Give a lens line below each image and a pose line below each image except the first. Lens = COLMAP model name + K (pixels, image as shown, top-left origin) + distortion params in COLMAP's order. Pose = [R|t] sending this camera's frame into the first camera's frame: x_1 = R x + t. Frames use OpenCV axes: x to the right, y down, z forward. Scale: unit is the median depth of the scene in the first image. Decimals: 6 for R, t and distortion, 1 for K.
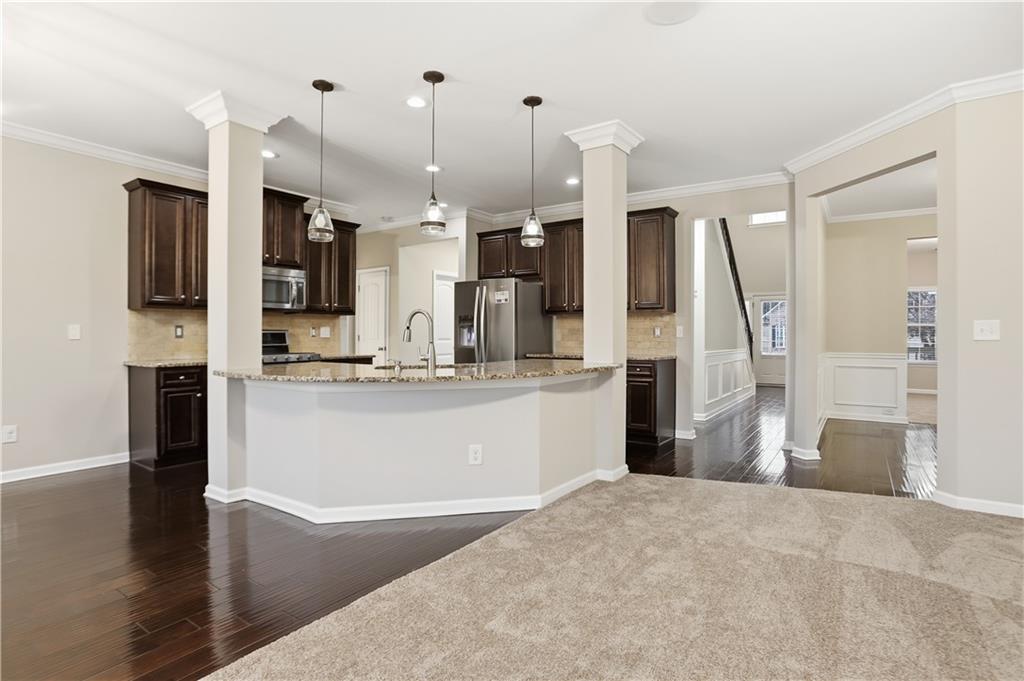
lens RADIAL K [[516.2, 0, 521.0], [0, 516.2, 341.2], [0, 0, 1]] dist [-0.046180, -0.000135]
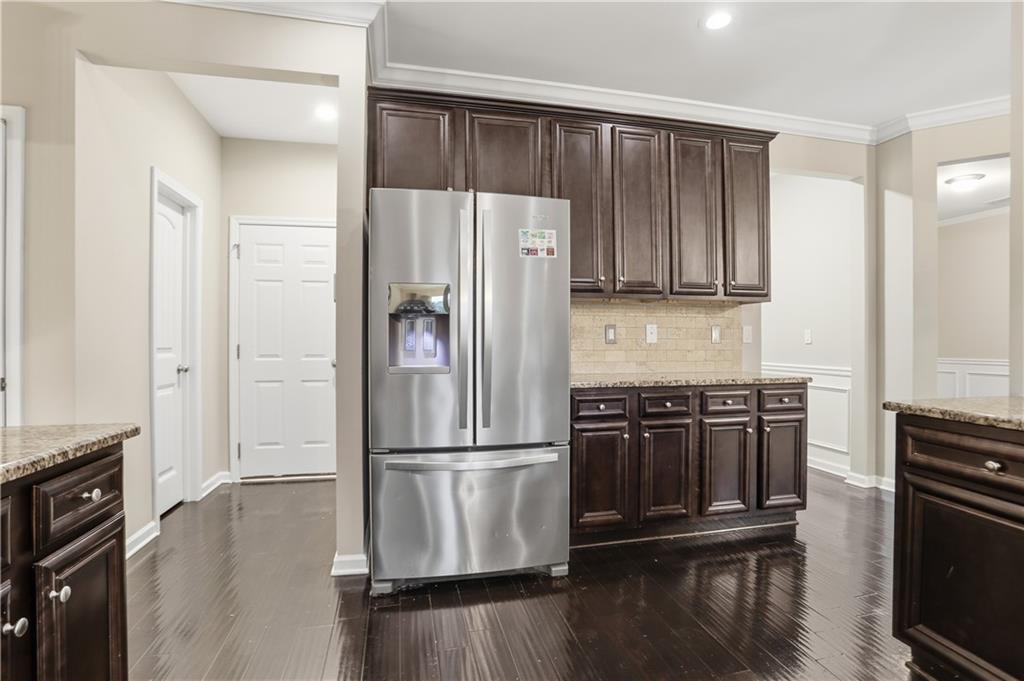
lens RADIAL K [[516.2, 0, 521.0], [0, 516.2, 341.2], [0, 0, 1]] dist [-0.046180, -0.000135]
pose [[0.665780, -0.000678, 0.746148, -0.345479], [0.006869, 0.999963, -0.005220, -0.008231], [-0.746117, 0.008601, 0.665760, 0.749385]]
